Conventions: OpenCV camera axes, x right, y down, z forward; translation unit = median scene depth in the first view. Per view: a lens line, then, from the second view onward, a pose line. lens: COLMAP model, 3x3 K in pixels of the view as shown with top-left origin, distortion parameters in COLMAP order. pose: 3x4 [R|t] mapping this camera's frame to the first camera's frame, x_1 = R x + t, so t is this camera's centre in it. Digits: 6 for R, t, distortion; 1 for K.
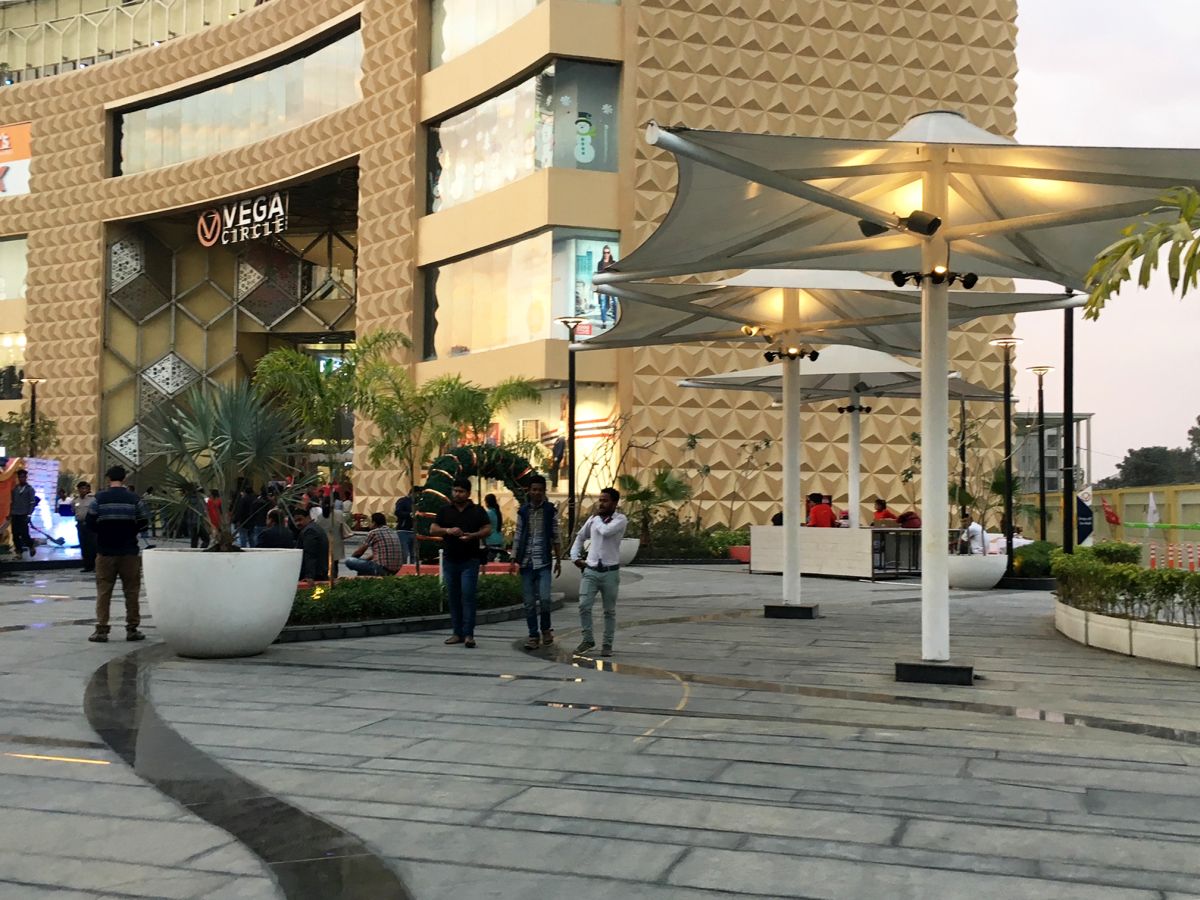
lens RADIAL K [[1353.8, 0, 600.0], [0, 1353.8, 450.0], [0, 0, 1]] dist [0.088608, -0.045286]
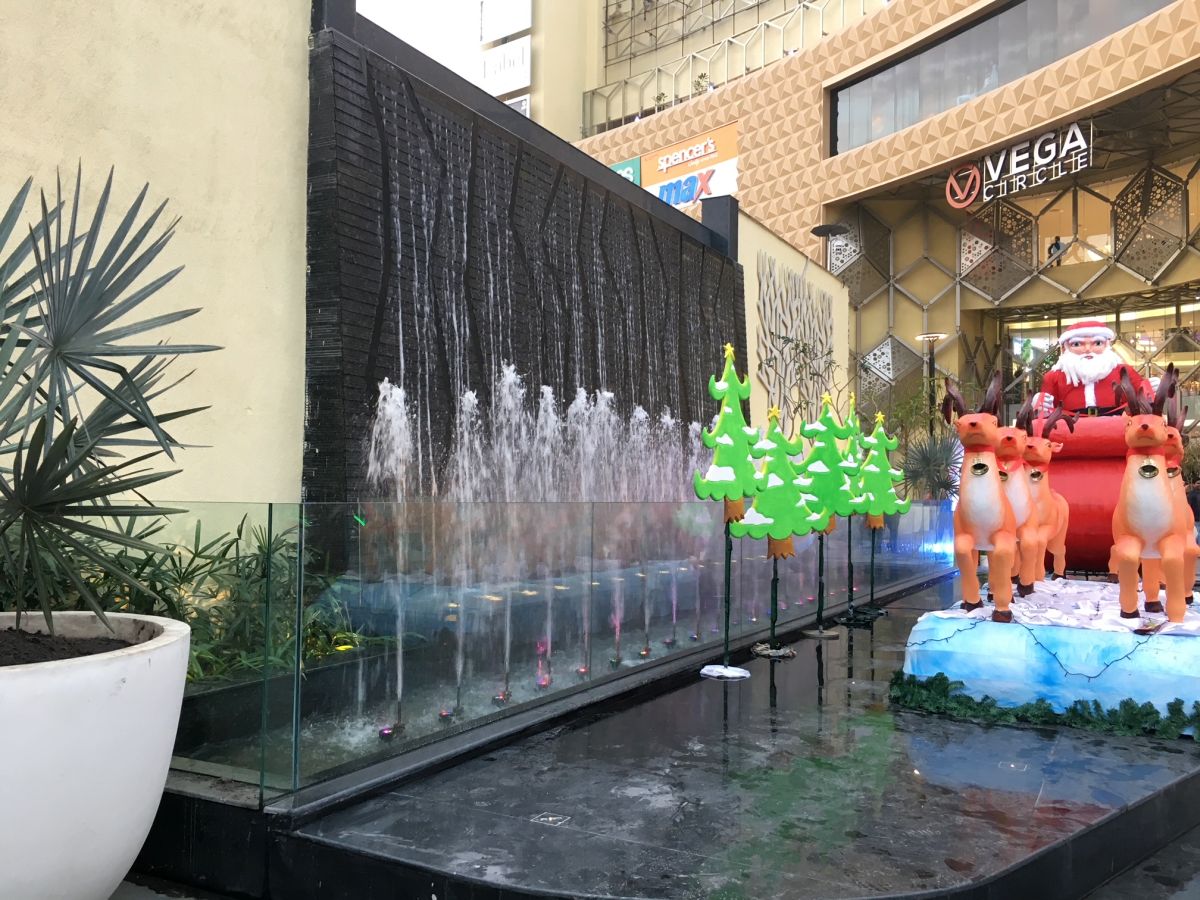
lens RADIAL K [[1026.5, 0, 600.0], [0, 1026.5, 450.0], [0, 0, 1]] dist [0.099050, -0.130243]
pose [[0.928583, -0.021258, -0.370516, -0.258144], [0.021177, 0.999767, -0.004287, 0.006794], [0.370520, -0.003866, 0.928816, 0.281795]]
